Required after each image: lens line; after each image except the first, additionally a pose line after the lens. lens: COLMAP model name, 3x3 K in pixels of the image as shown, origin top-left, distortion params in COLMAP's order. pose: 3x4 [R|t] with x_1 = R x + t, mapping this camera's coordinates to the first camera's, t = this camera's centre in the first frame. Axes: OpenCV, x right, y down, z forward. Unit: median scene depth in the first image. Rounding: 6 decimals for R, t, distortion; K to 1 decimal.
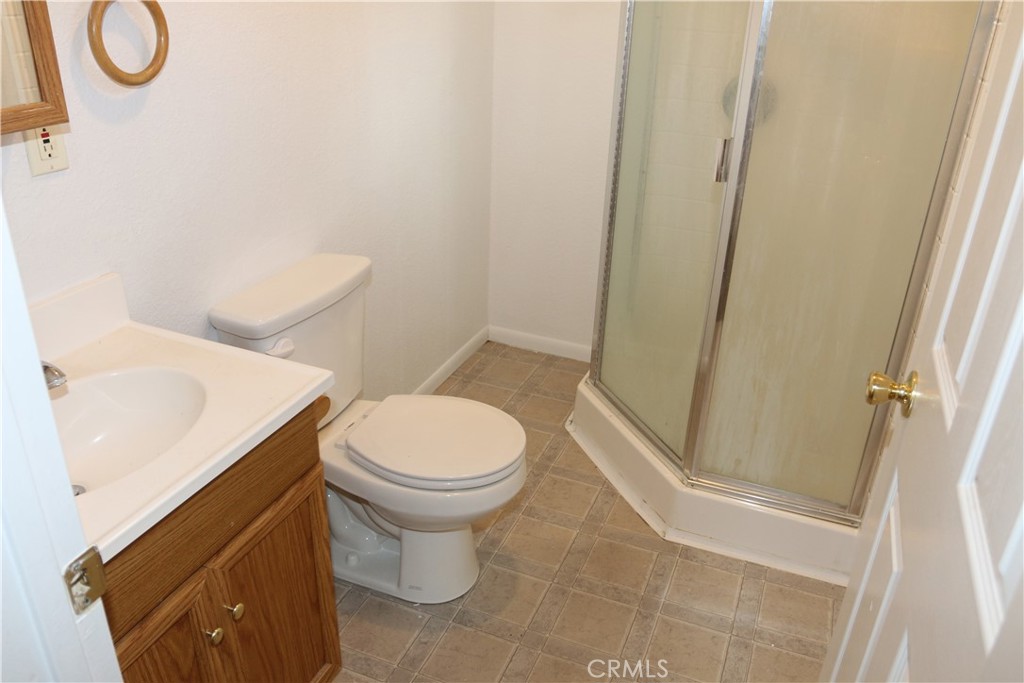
lens RADIAL K [[798.3, 0, 506.8], [0, 798.3, 342.7], [0, 0, 1]] dist [-0.067700, 0.029487]
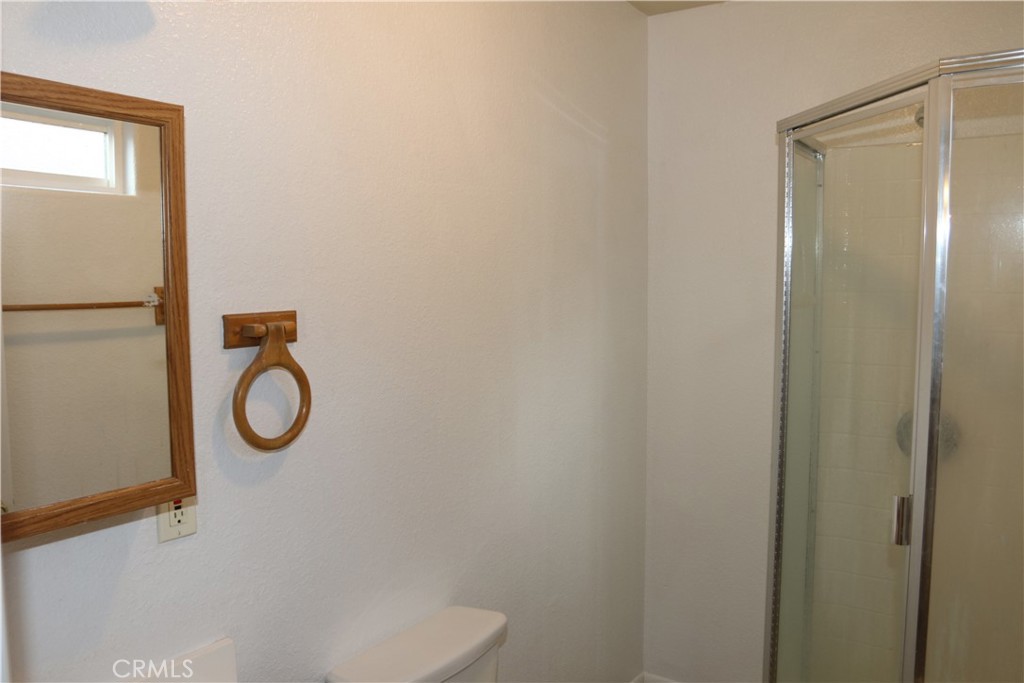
lens RADIAL K [[798.3, 0, 516.3], [0, 798.3, 340.3], [0, 0, 1]] dist [-0.067700, 0.029487]
pose [[0.980749, -0.018313, -0.194412, 0.034589], [-0.052161, 0.934848, -0.351197, -0.117120], [0.188177, 0.354577, 0.915896, 0.071987]]
